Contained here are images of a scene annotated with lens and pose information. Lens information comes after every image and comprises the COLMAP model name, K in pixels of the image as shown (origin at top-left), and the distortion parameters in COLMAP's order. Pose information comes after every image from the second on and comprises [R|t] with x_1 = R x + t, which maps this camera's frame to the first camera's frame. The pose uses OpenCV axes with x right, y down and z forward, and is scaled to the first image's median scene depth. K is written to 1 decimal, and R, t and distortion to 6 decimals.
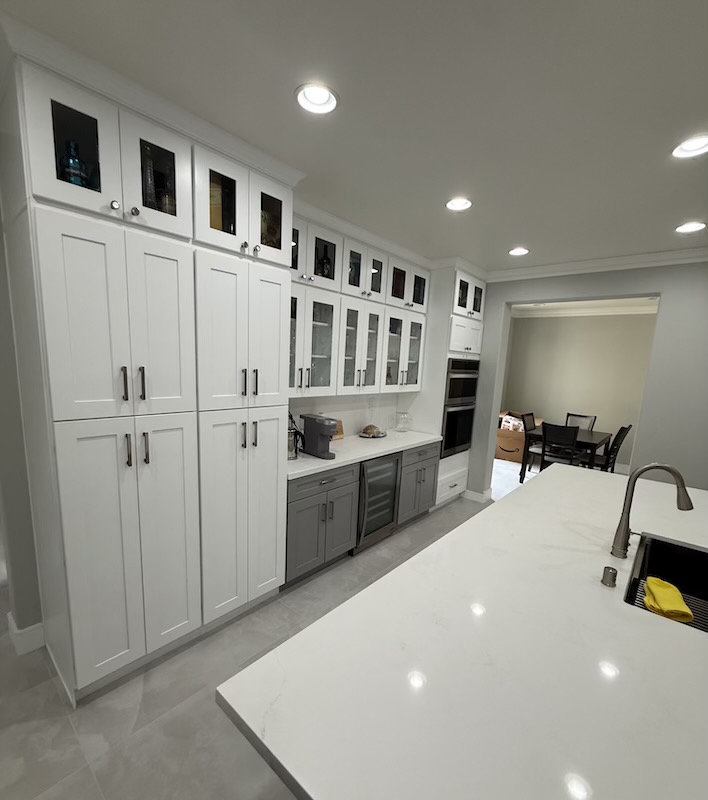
lens RADIAL K [[371.7, 0, 342.5], [0, 371.7, 426.3], [0, 0, 1]] dist [-0.009890, 0.003007]
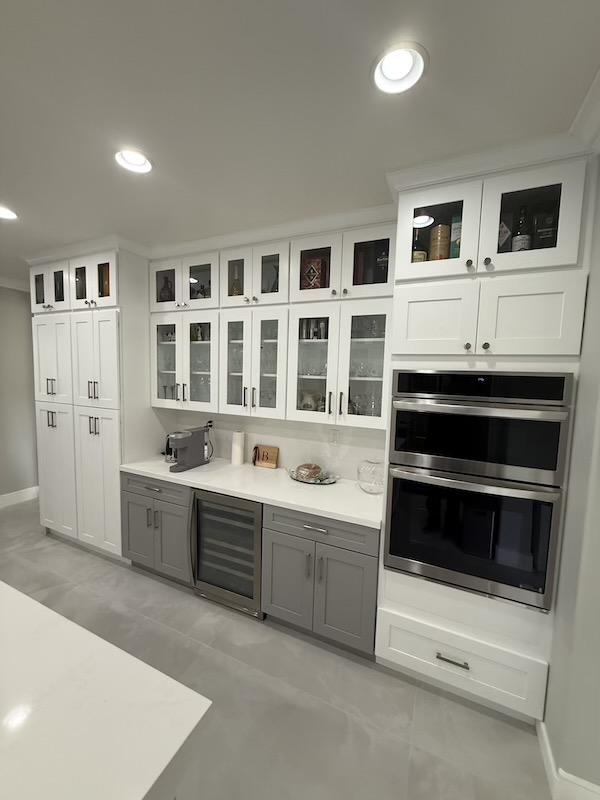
lens RADIAL K [[314.7, 0, 299.3], [0, 314.7, 402.2], [0, 0, 1]] dist [-0.010155, 0.001738]
pose [[0.312224, 0.043689, -0.949003, 0.759862], [-0.183977, 0.982812, -0.015283, -0.128164], [0.932024, 0.179367, 0.314895, 0.876894]]
